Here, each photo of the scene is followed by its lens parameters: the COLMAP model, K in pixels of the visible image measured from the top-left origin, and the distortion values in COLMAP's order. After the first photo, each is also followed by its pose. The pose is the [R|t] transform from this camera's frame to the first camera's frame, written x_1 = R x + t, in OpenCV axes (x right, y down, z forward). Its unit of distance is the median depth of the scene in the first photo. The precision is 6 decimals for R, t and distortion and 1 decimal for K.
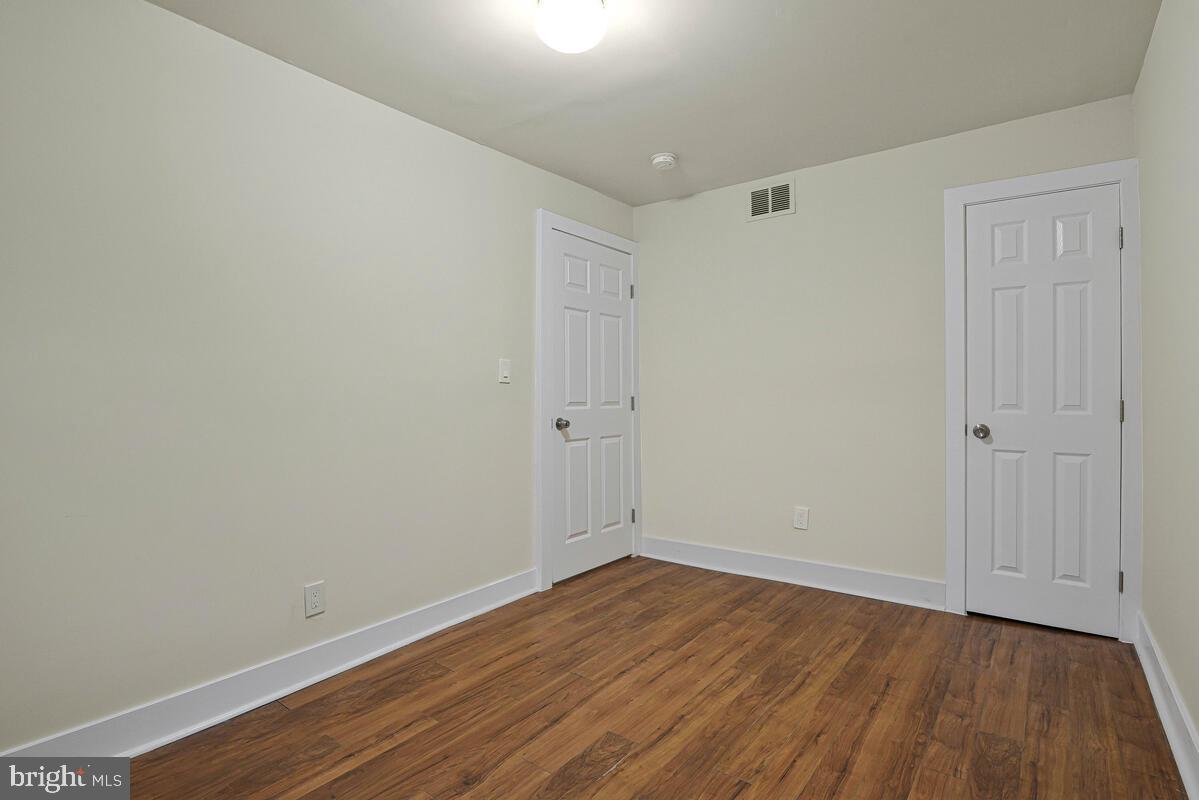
lens RADIAL K [[621.4, 0, 599.5], [0, 621.4, 400.0], [0, 0, 1]] dist [-0.003204, -0.013015]
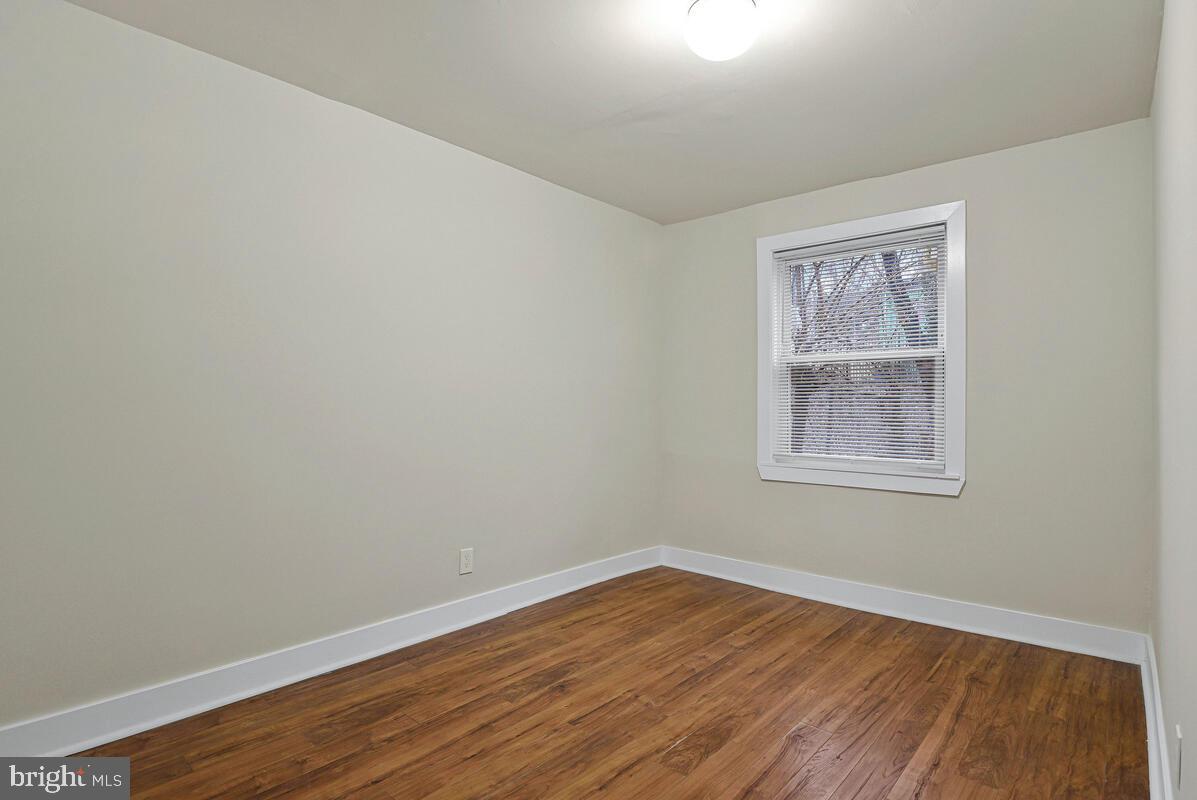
lens RADIAL K [[620.4, 0, 598.5], [0, 620.4, 400.0], [0, 0, 1]] dist [-0.003204, -0.013015]
pose [[-0.997551, -0.002313, 0.069905, 0.085902], [-0.001915, 0.999982, 0.005758, -0.038469], [-0.069917, 0.005610, -0.997537, 2.029897]]
